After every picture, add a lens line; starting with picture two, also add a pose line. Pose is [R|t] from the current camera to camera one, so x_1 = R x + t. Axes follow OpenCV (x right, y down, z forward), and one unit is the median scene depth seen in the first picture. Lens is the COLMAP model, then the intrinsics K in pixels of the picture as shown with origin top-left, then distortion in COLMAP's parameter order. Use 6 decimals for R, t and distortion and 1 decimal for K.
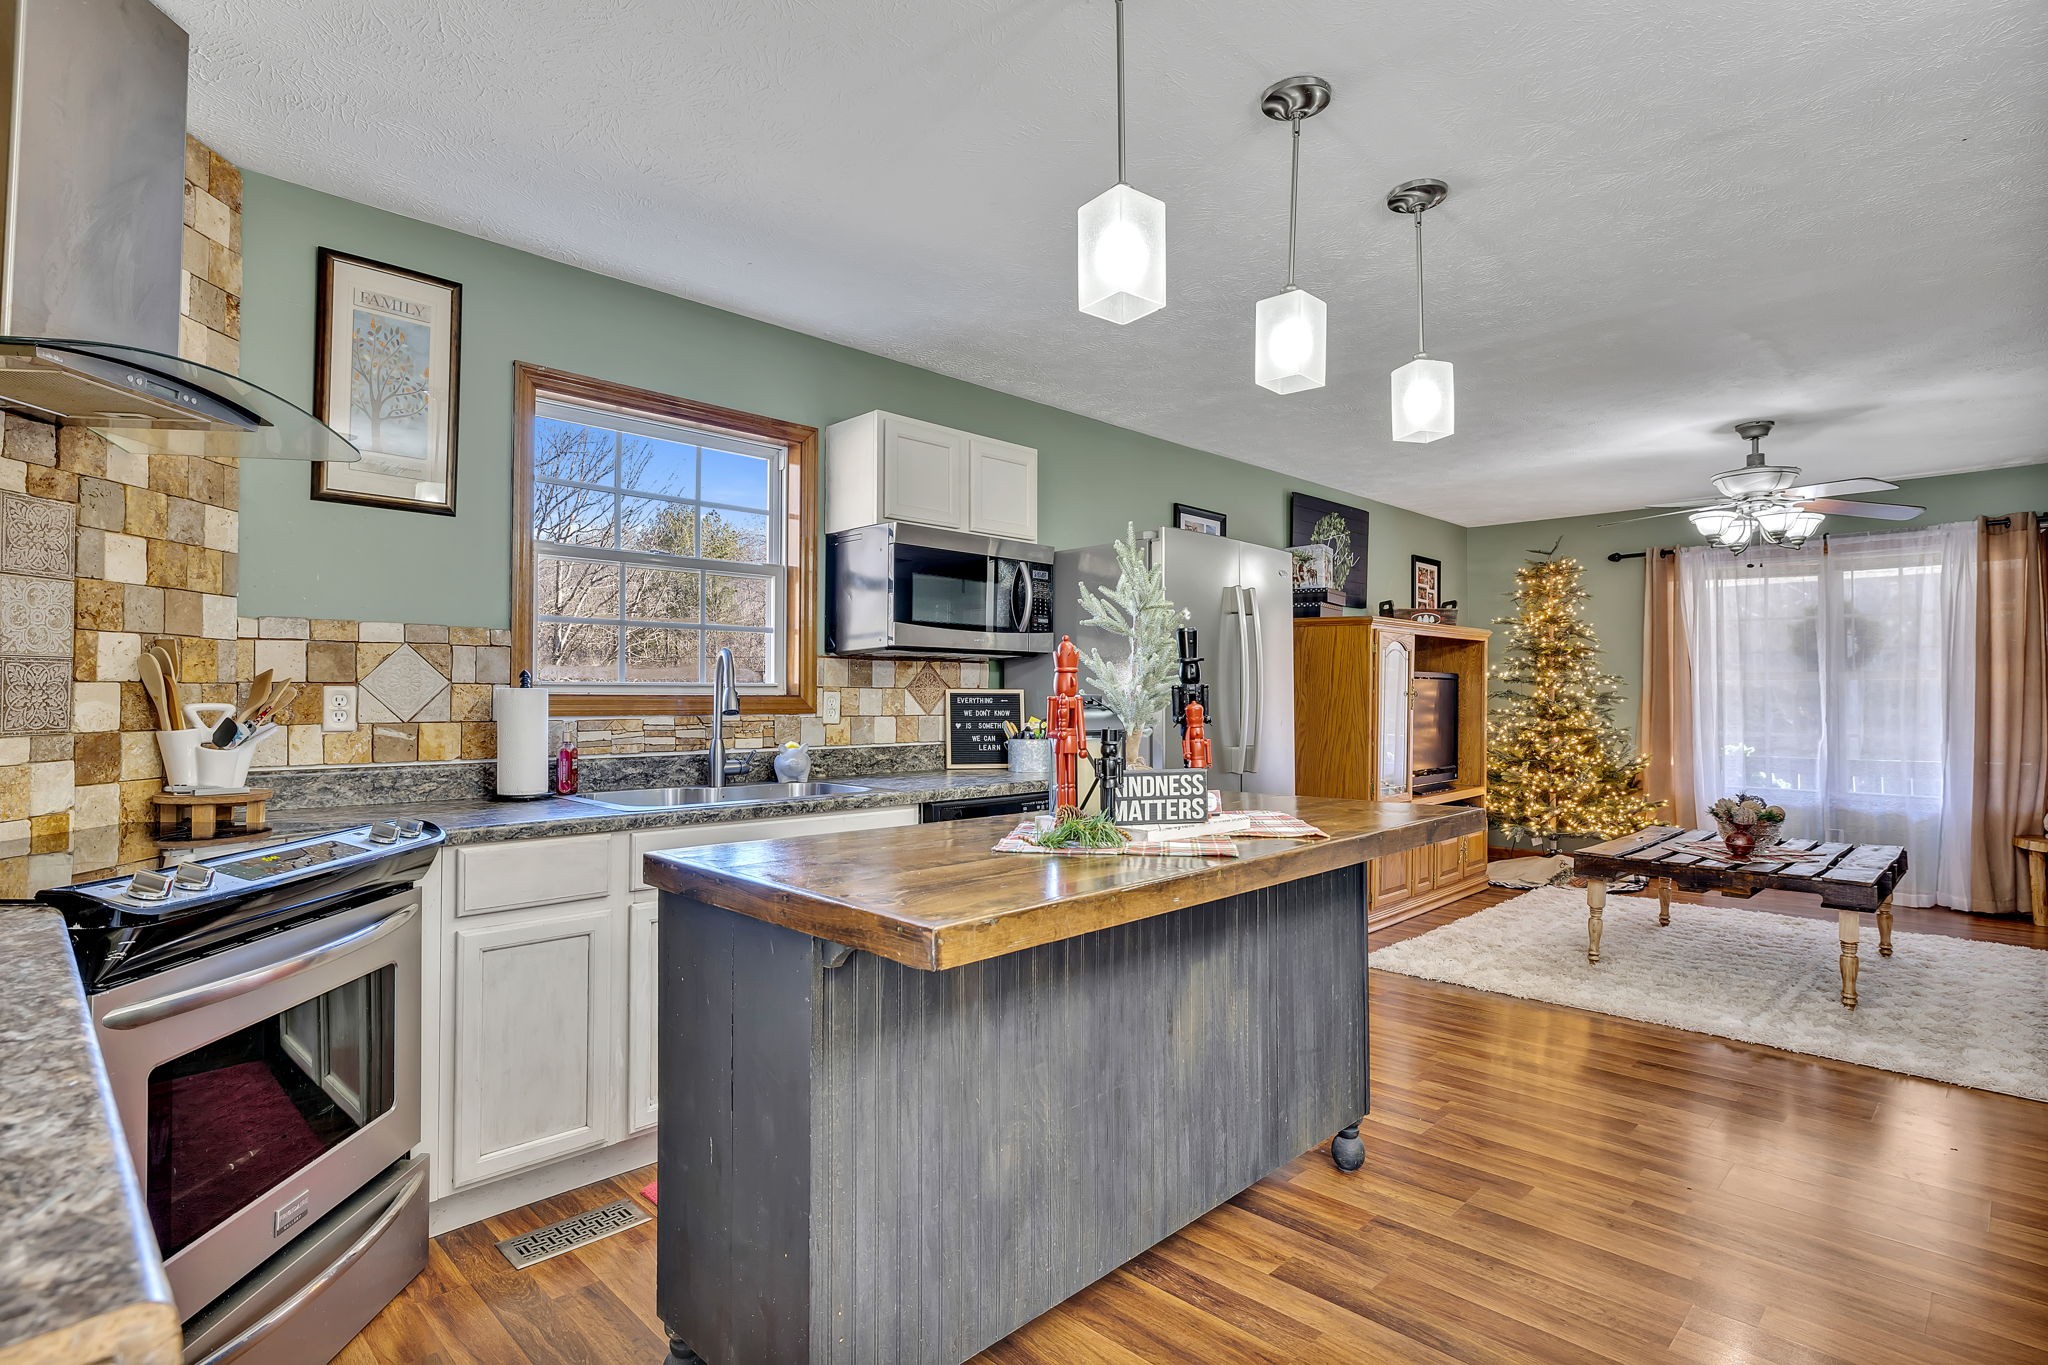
lens RADIAL K [[1018.9, 0, 1024.8], [0, 1018.9, 677.0], [0, 0, 1]] dist [-0.008136, 0.003739]
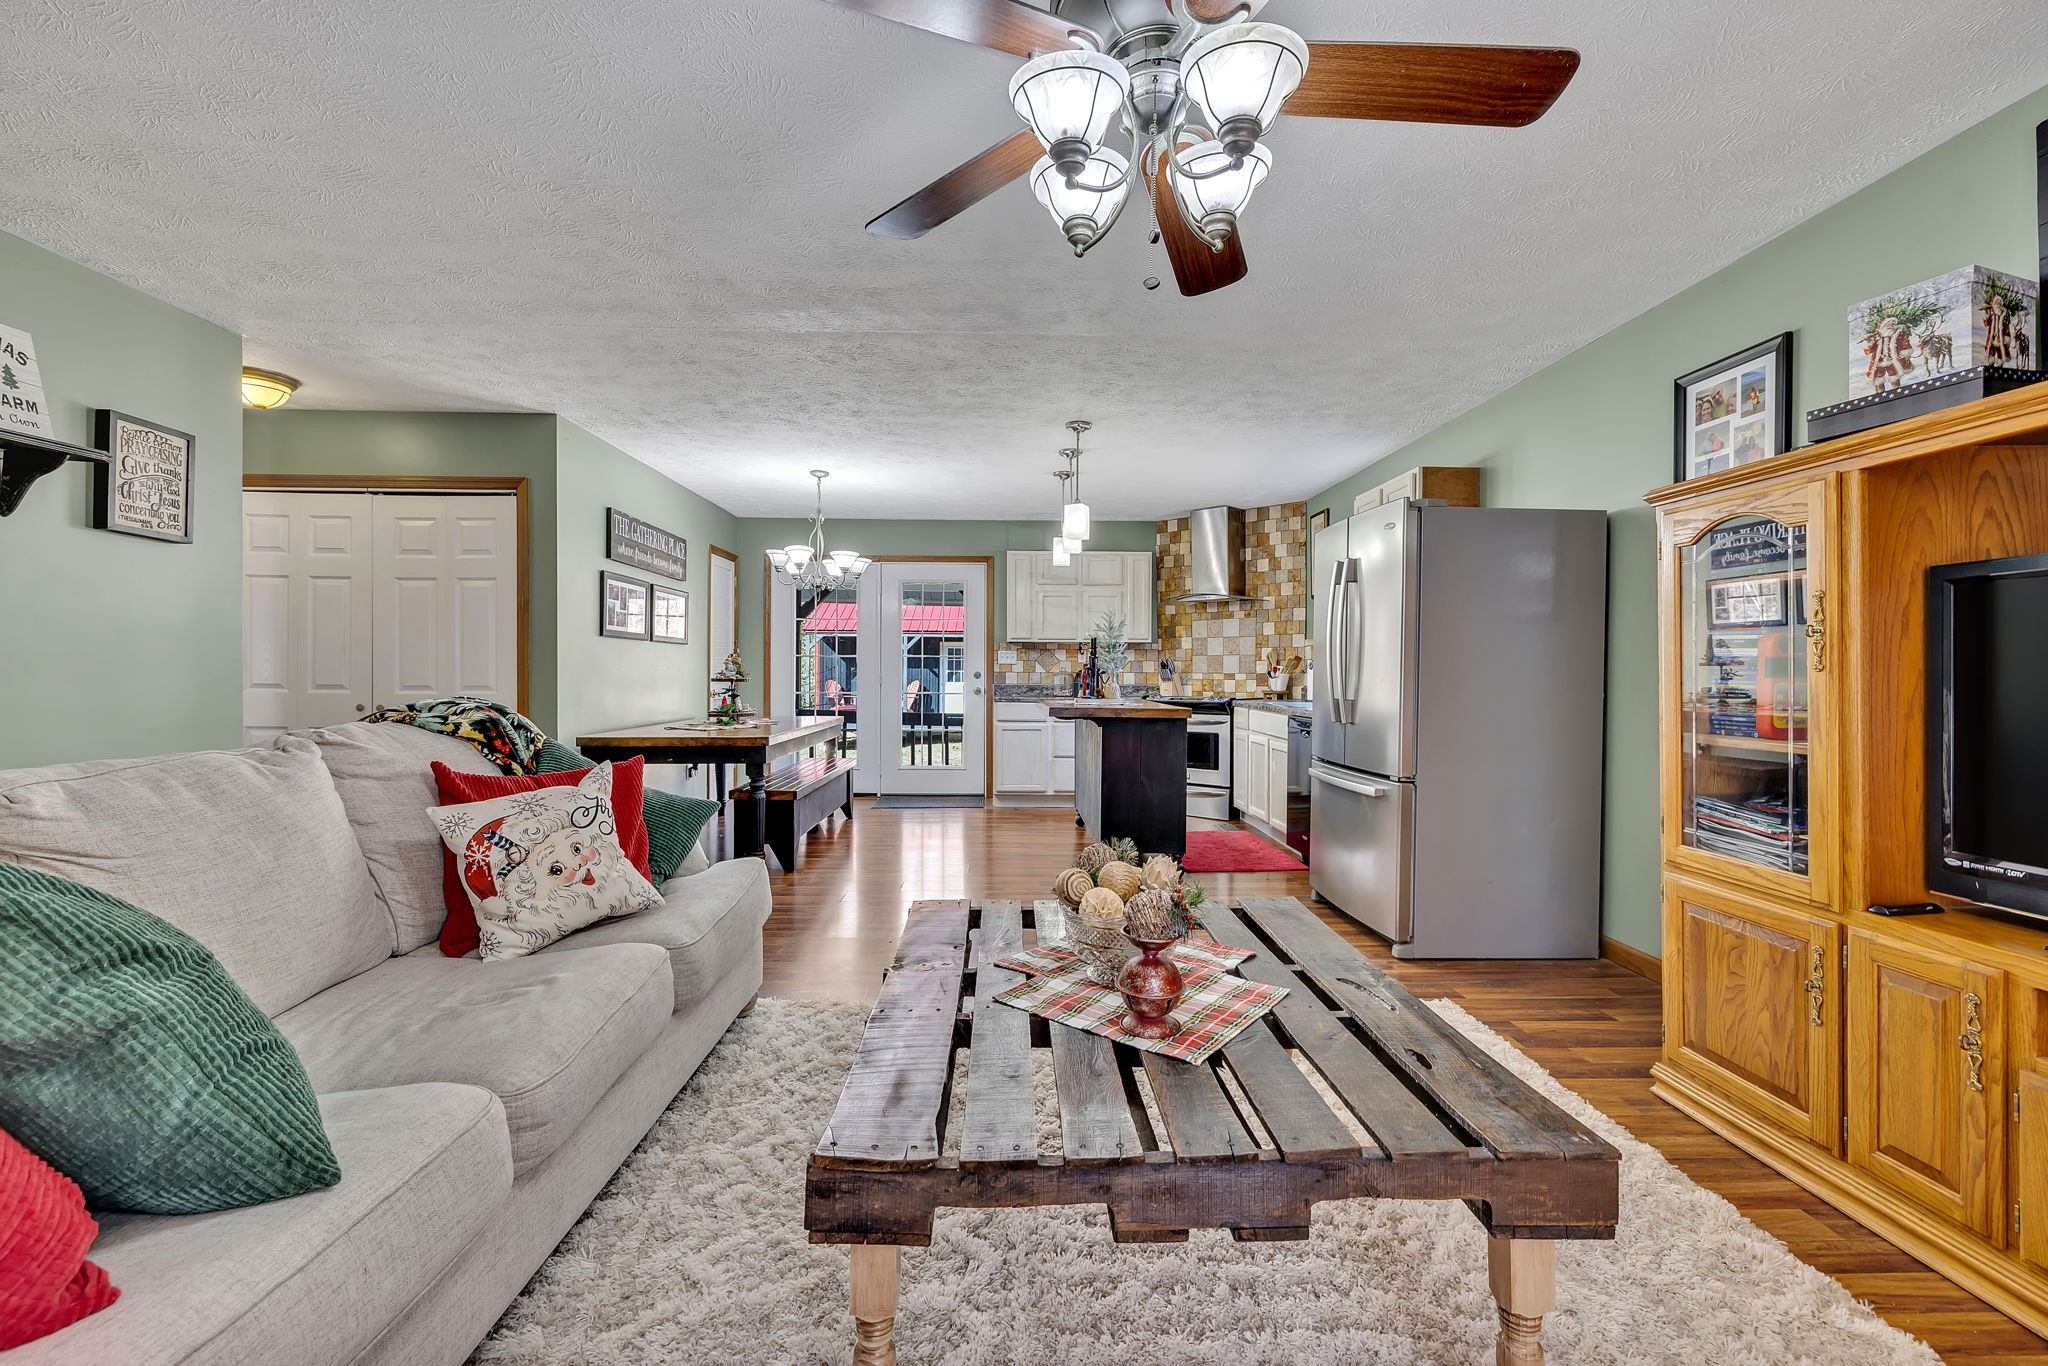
lens RADIAL K [[871.1, 0, 1013.0], [0, 871.1, 680.5], [0, 0, 1]] dist [-0.000505, 0.000402]
pose [[-0.697341, 0.002161, -0.716736, 1.286252], [0.008500, 0.999950, -0.005255, 0.053614], [0.716689, -0.009757, -0.697325, 1.552910]]
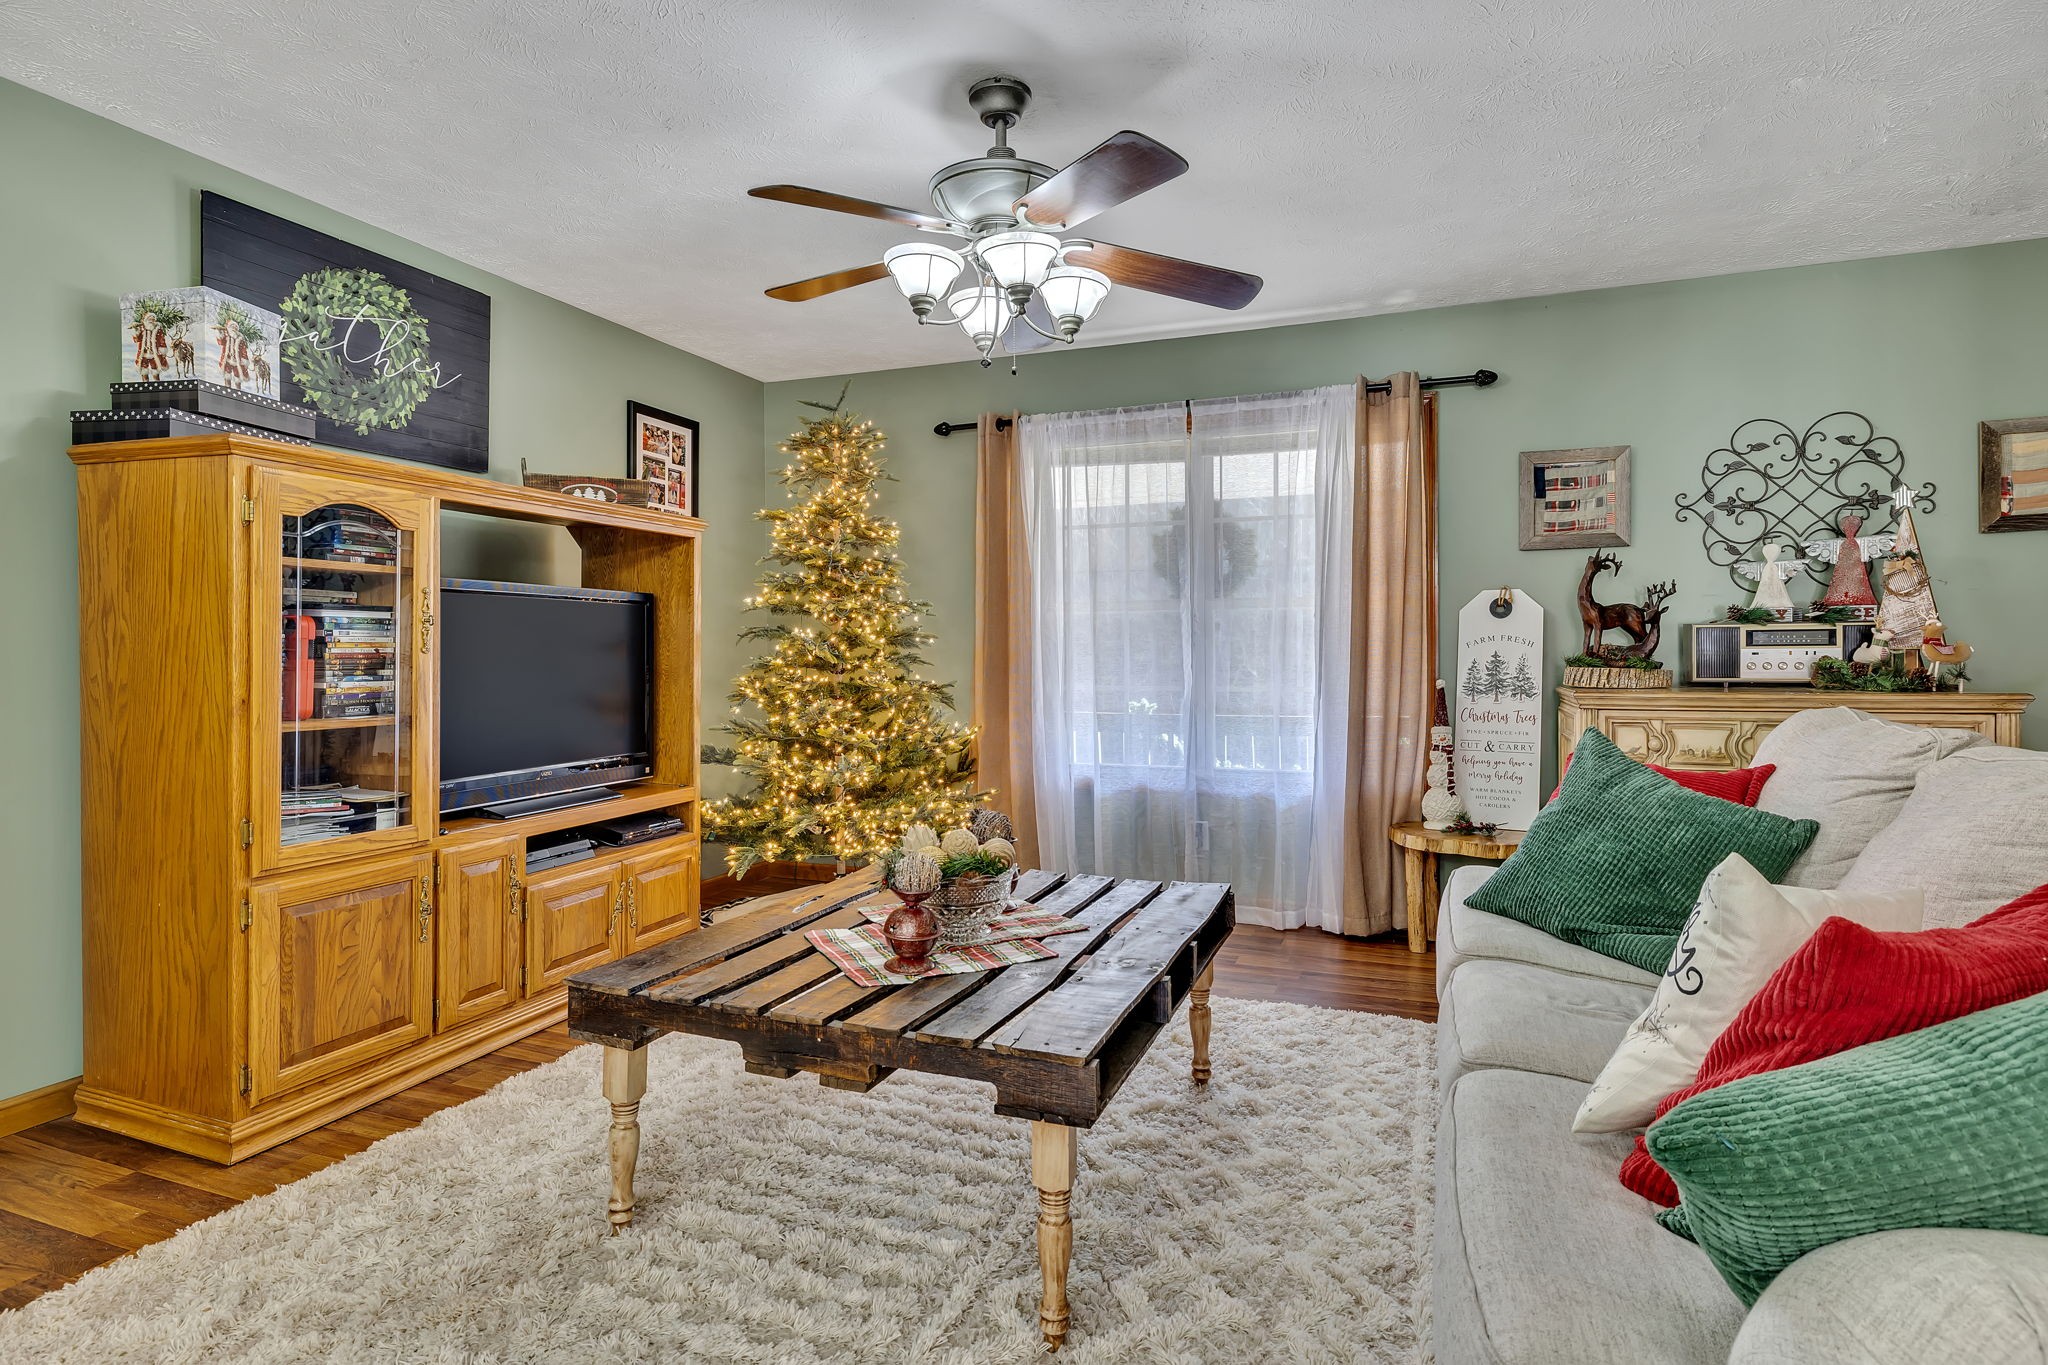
lens RADIAL K [[1049.5, 0, 1024.4], [0, 1049.5, 667.1], [0, 0, 1]] dist [-0.003614, 0.001748]
pose [[0.914109, -0.010088, 0.405343, 0.674173], [-0.002222, 0.999551, 0.029886, 0.035862], [-0.405462, -0.028220, 0.913676, 0.659943]]
